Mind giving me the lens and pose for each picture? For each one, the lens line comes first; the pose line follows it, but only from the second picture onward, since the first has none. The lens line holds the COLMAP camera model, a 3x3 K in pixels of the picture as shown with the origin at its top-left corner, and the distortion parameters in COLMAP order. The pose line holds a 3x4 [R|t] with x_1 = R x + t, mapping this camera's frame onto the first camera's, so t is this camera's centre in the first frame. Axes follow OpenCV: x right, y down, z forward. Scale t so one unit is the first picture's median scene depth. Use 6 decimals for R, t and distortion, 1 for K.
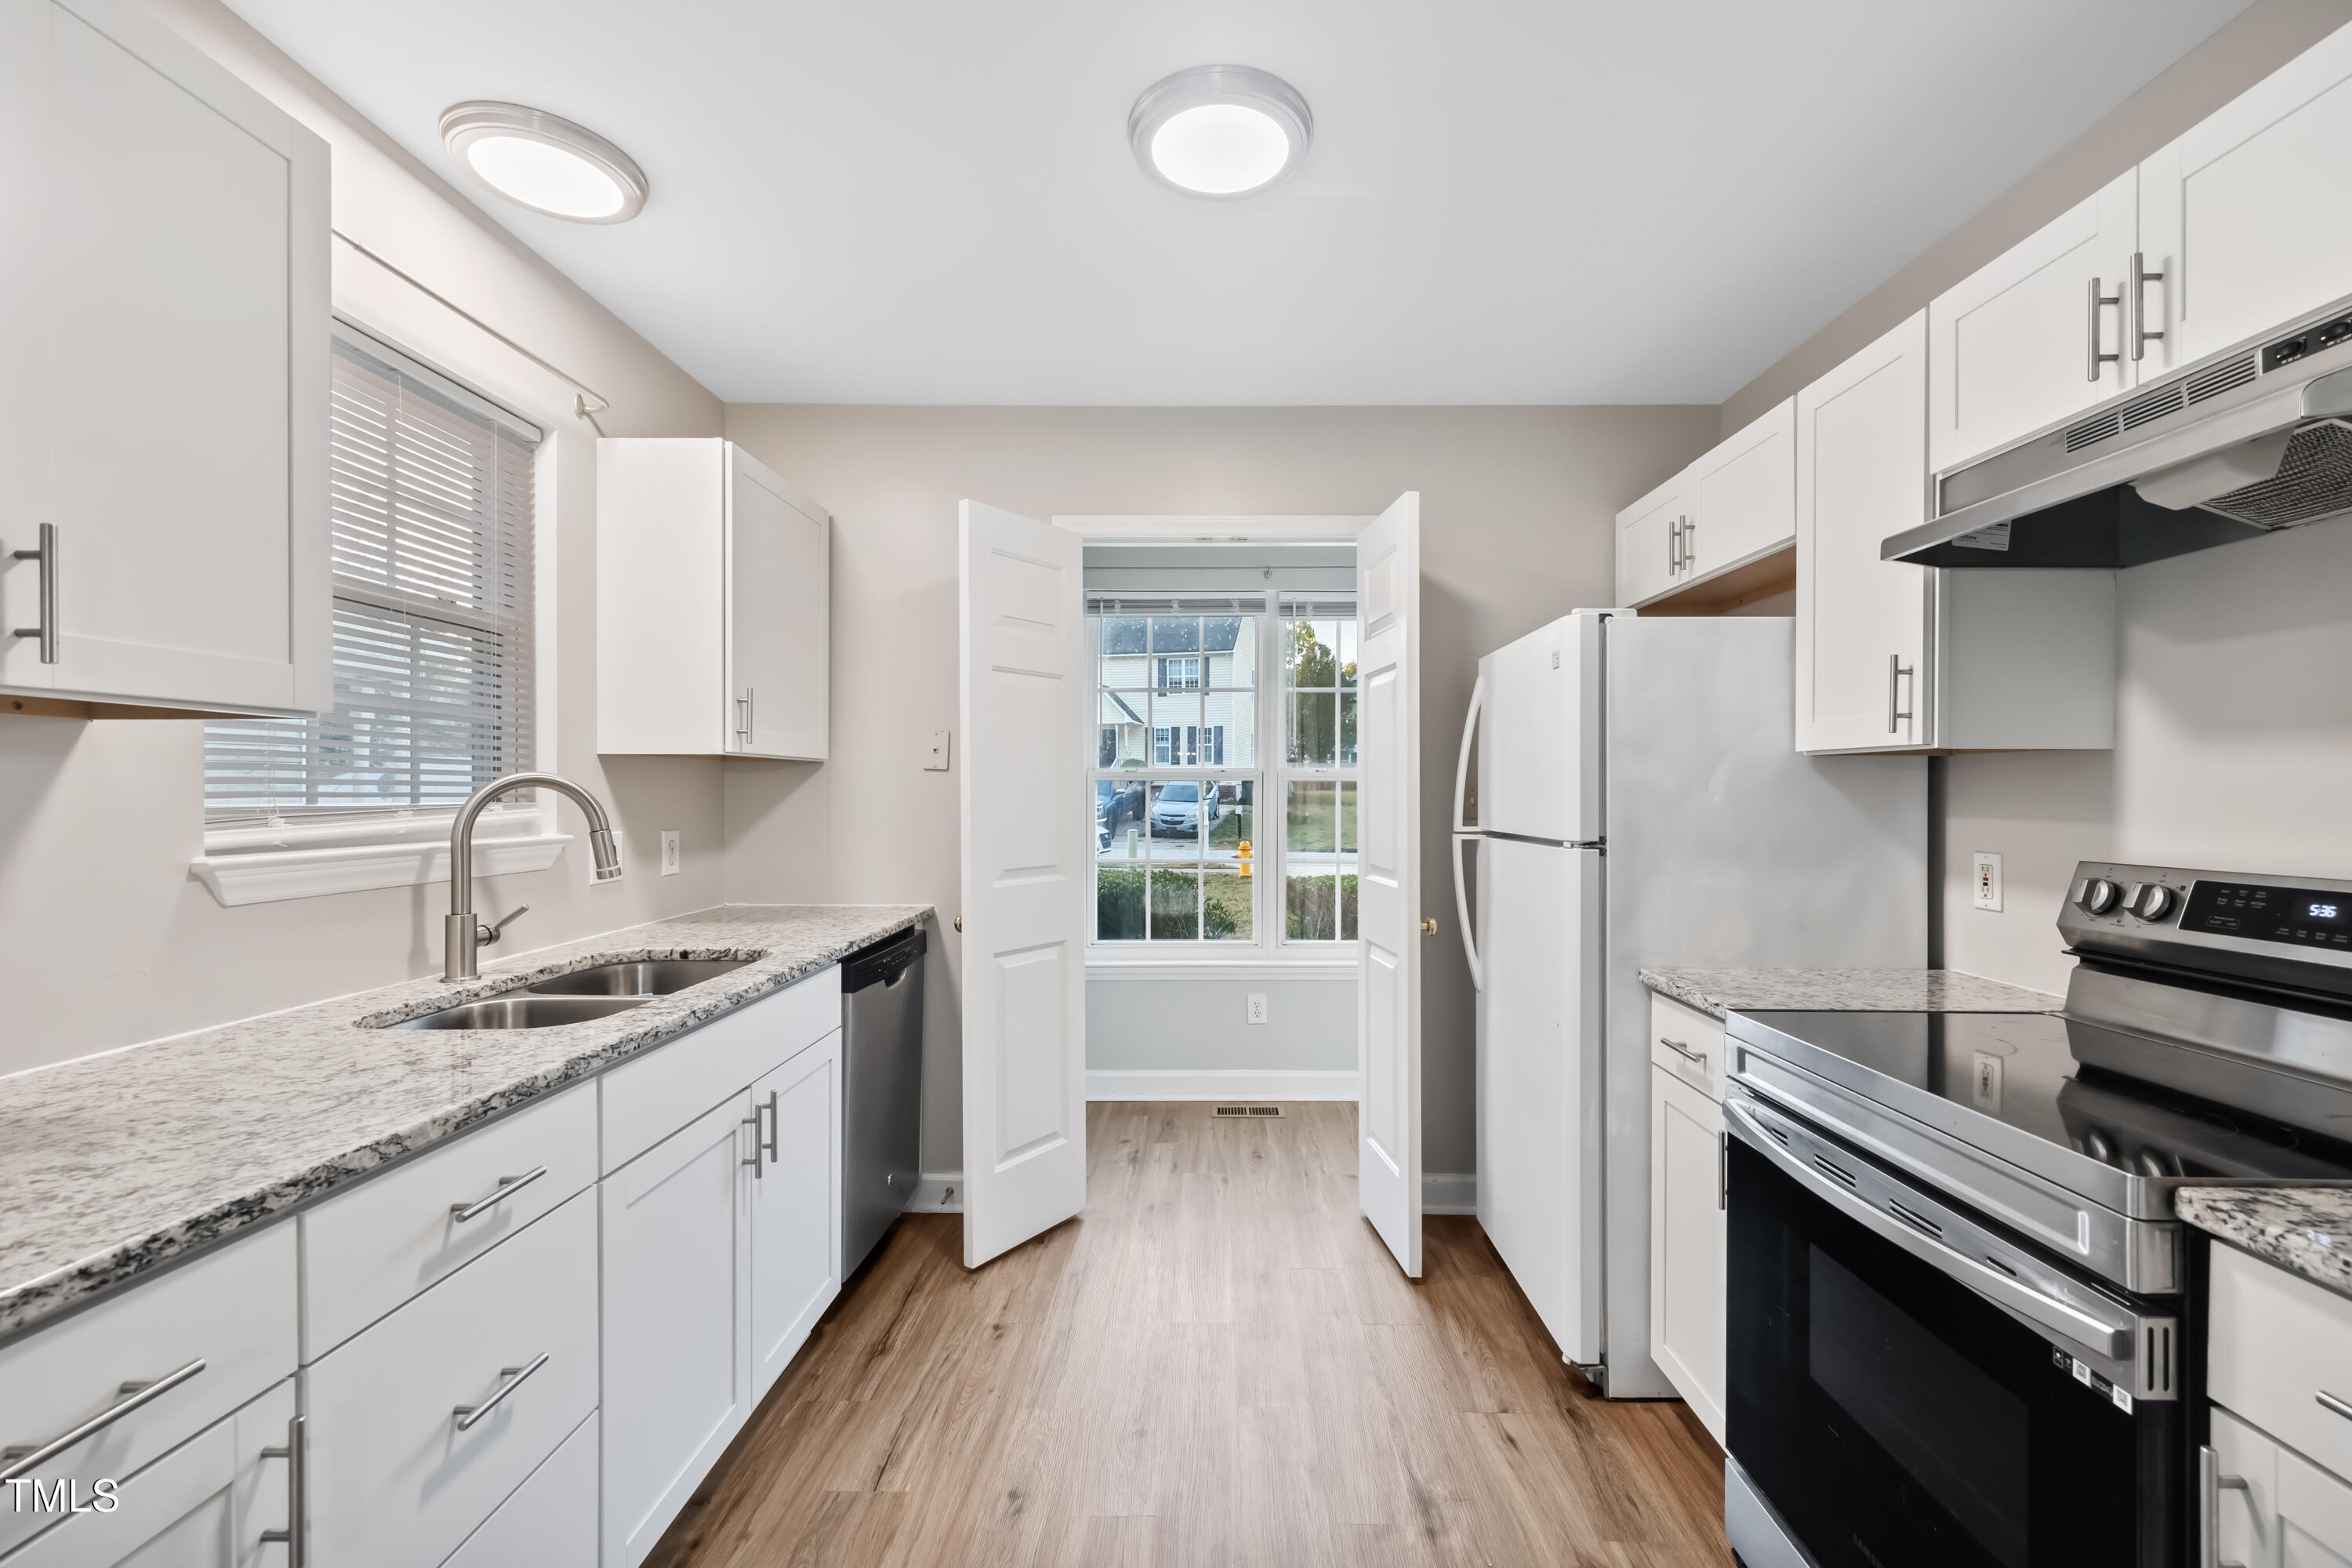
lens RADIAL K [[967.1, 0, 1182.3], [0, 967.1, 792.2], [0, 0, 1]] dist [-0.001871, -0.000573]
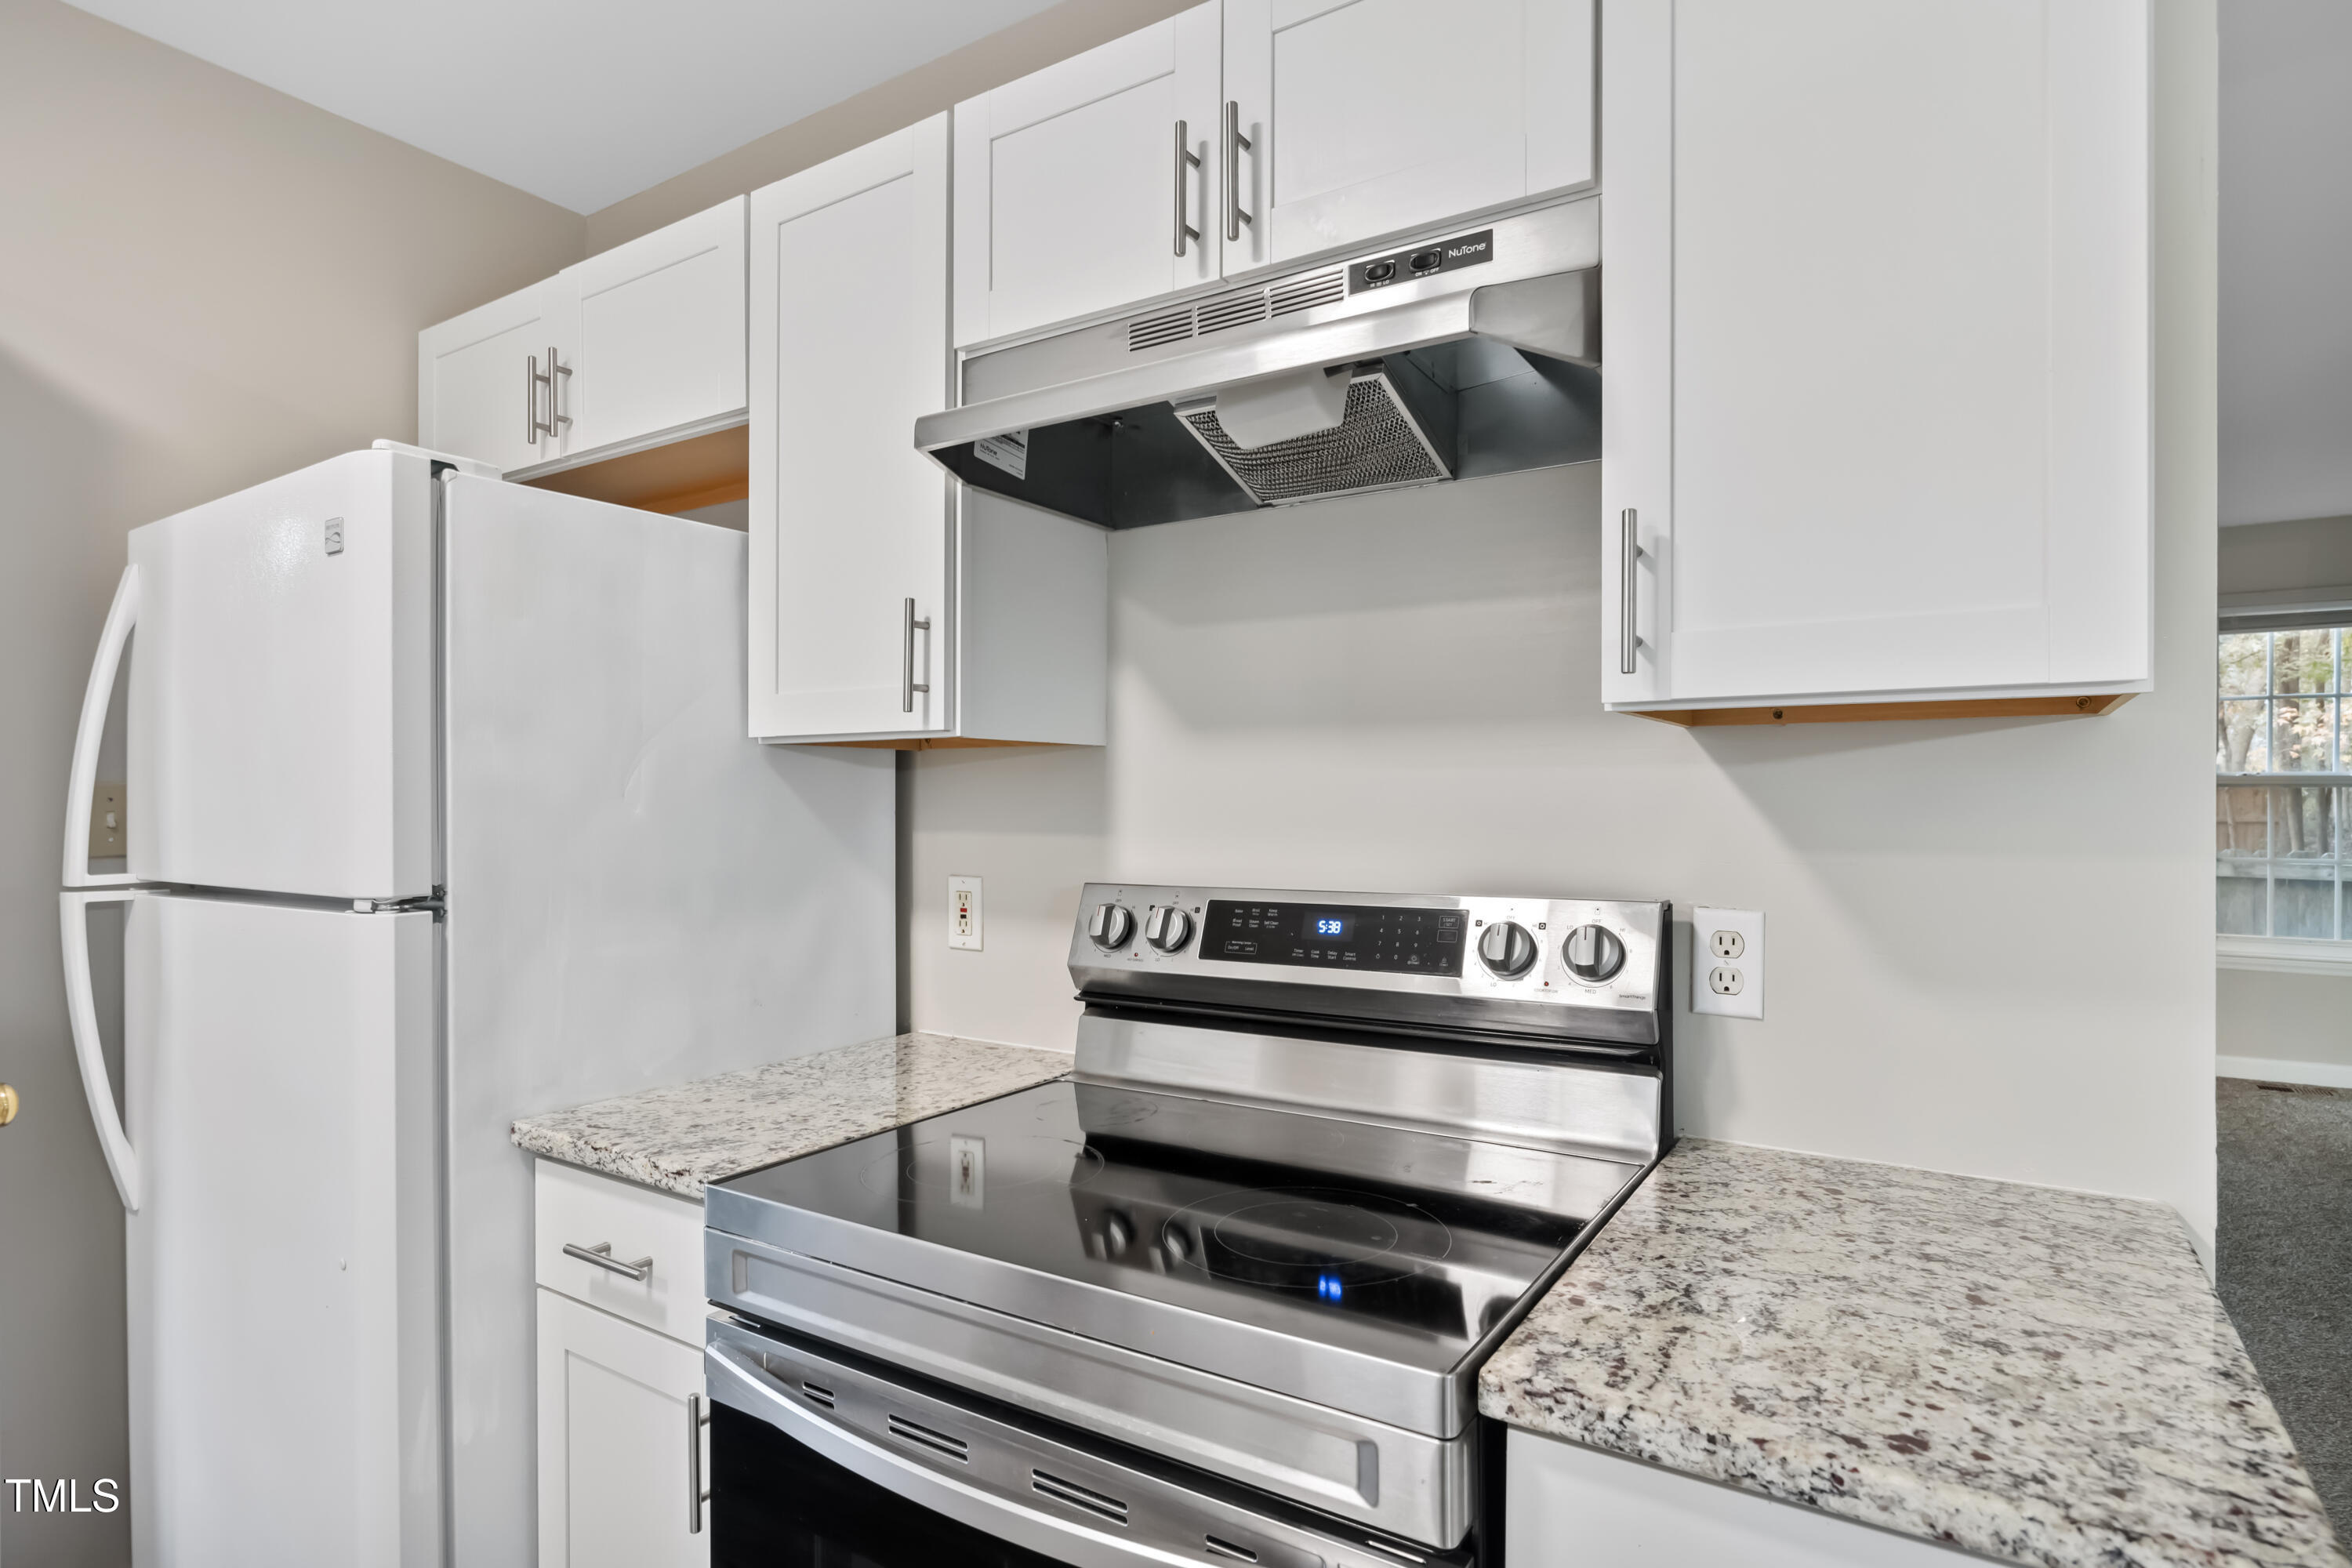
lens RADIAL K [[1207.9, 0, 1189.2], [0, 1207.9, 796.1], [0, 0, 1]] dist [-0.014345, 0.002454]
pose [[0.509756, -0.001019, 0.860319, 0.103820], [0.004760, 0.999987, -0.001636, 0.000624], [-0.860306, 0.004929, 0.509754, 0.403708]]
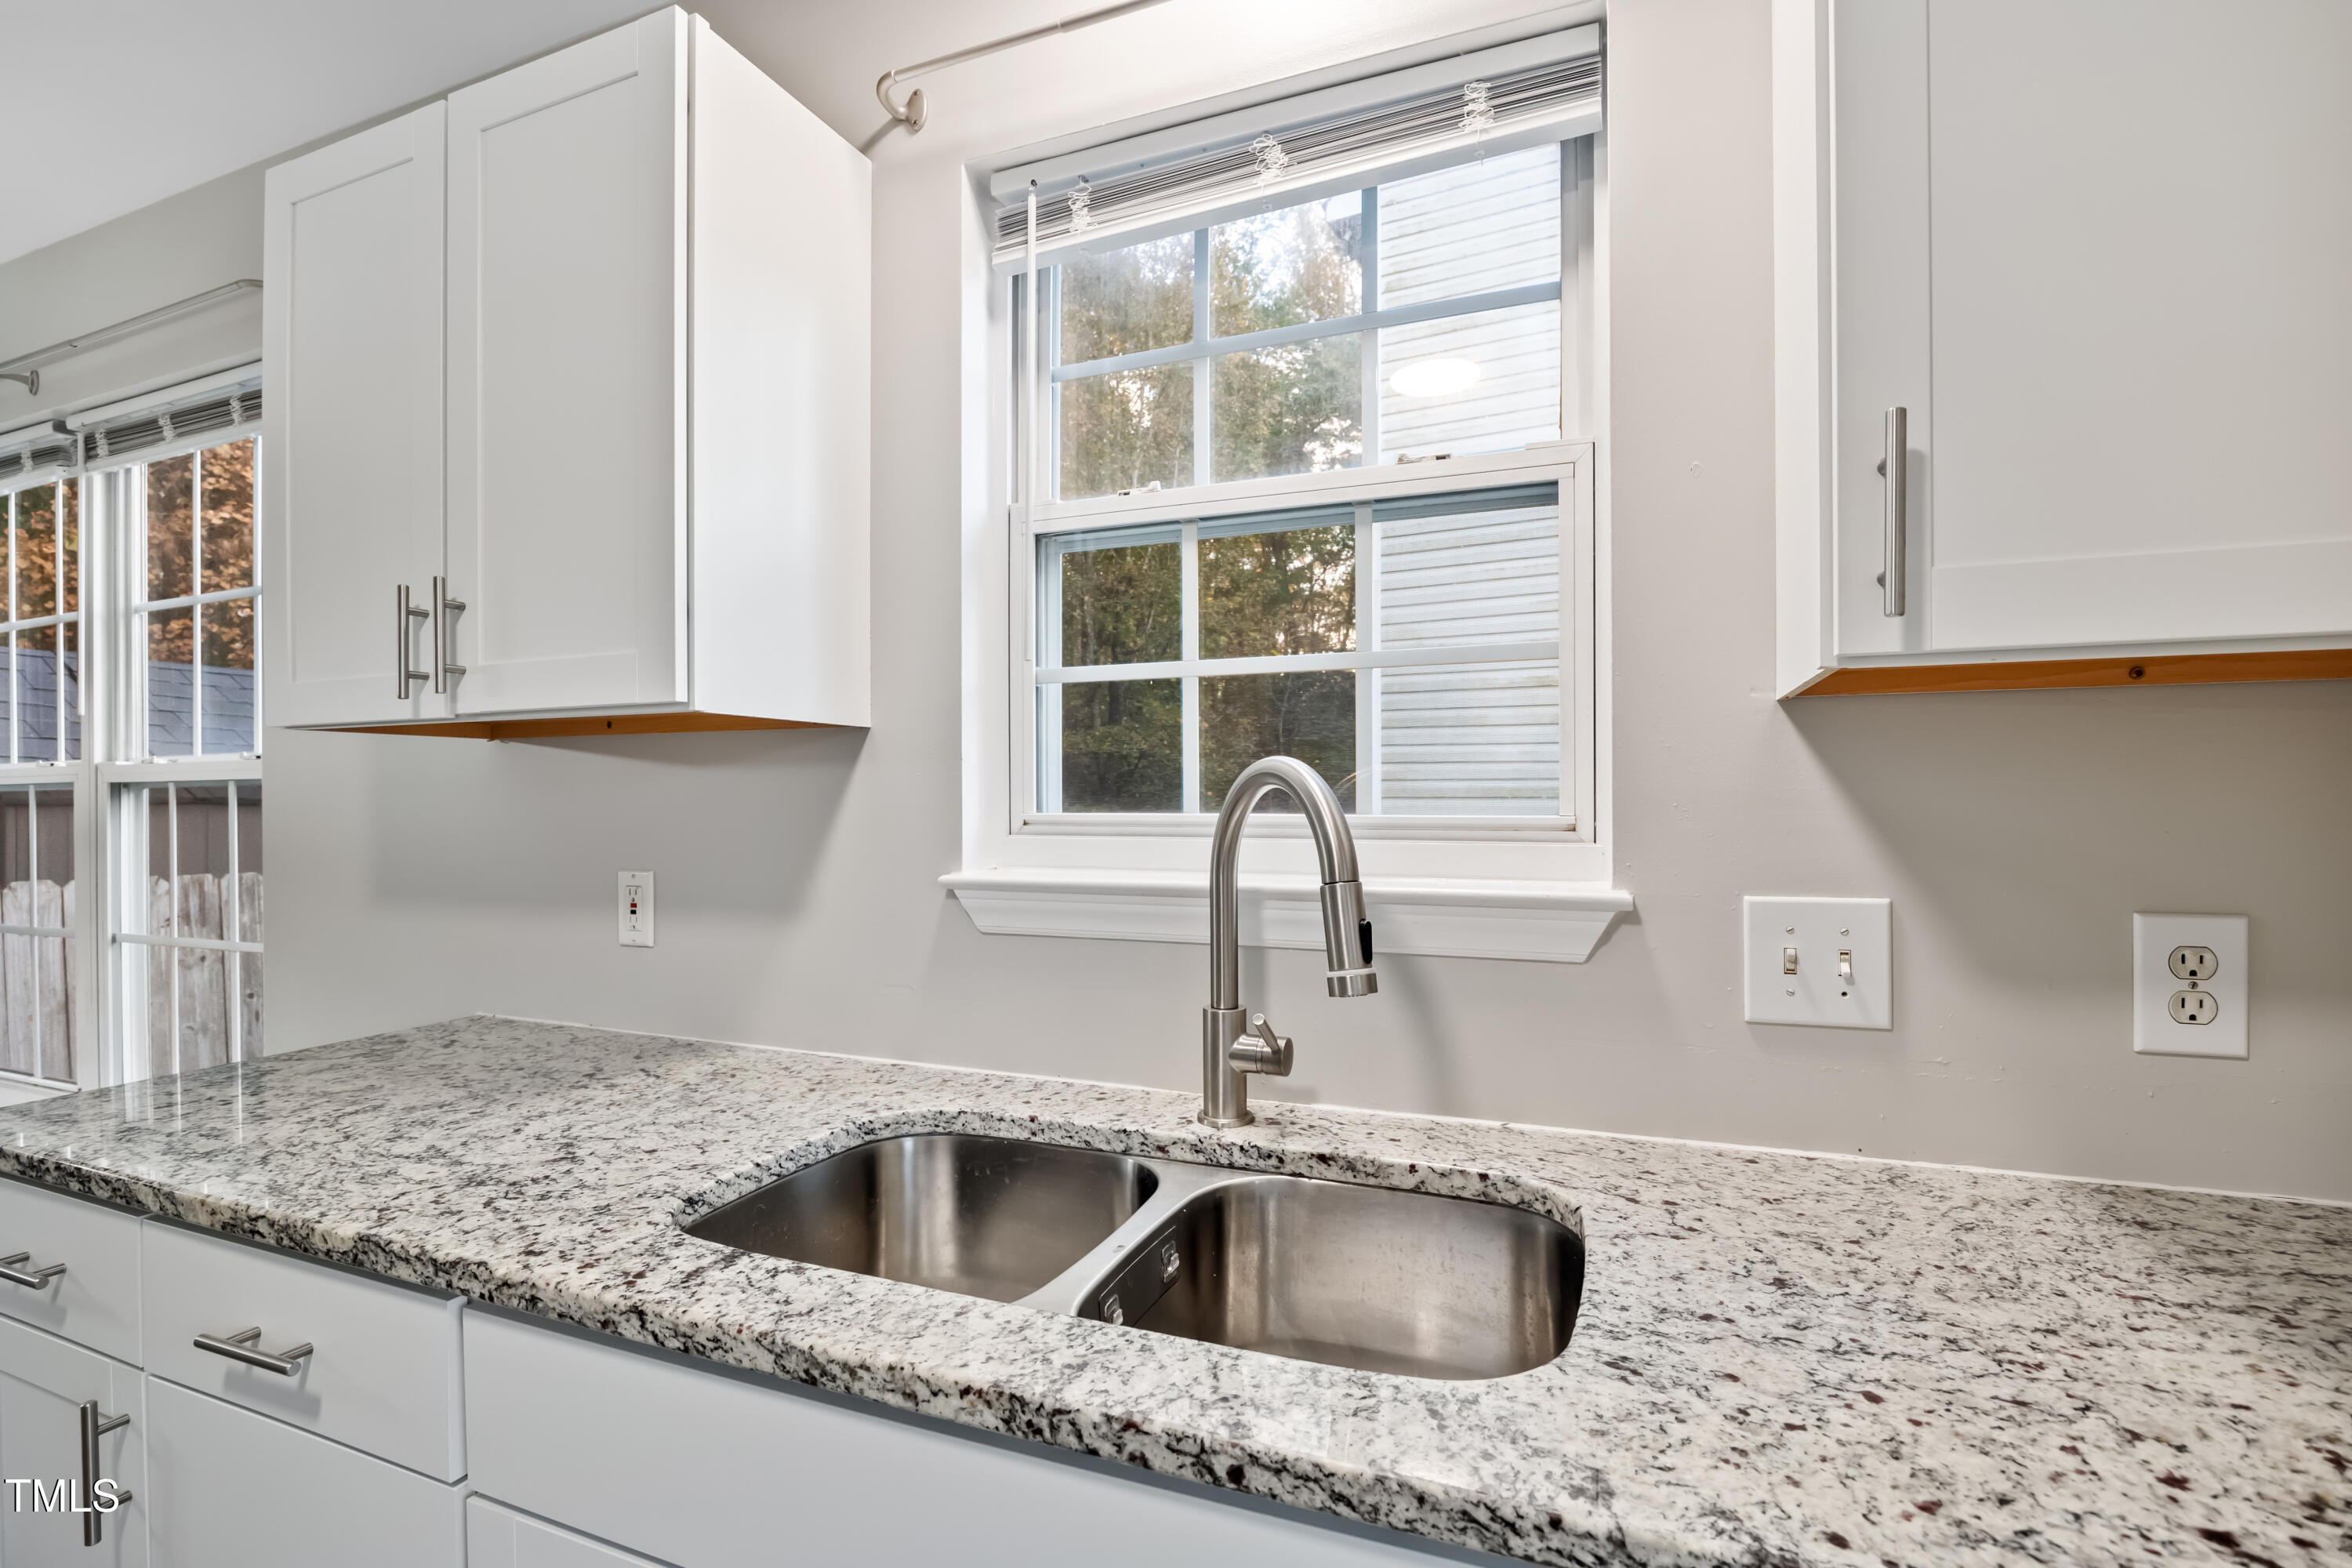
lens RADIAL K [[1125.2, 0, 1177.0], [0, 1125.2, 780.6], [0, 0, 1]] dist [-0.013943, -0.001108]
pose [[-0.354628, -0.000172, -0.935007, -0.123086], [0.005162, 0.999984, -0.002142, -0.009110], [0.934993, -0.005586, -0.354622, 1.419241]]
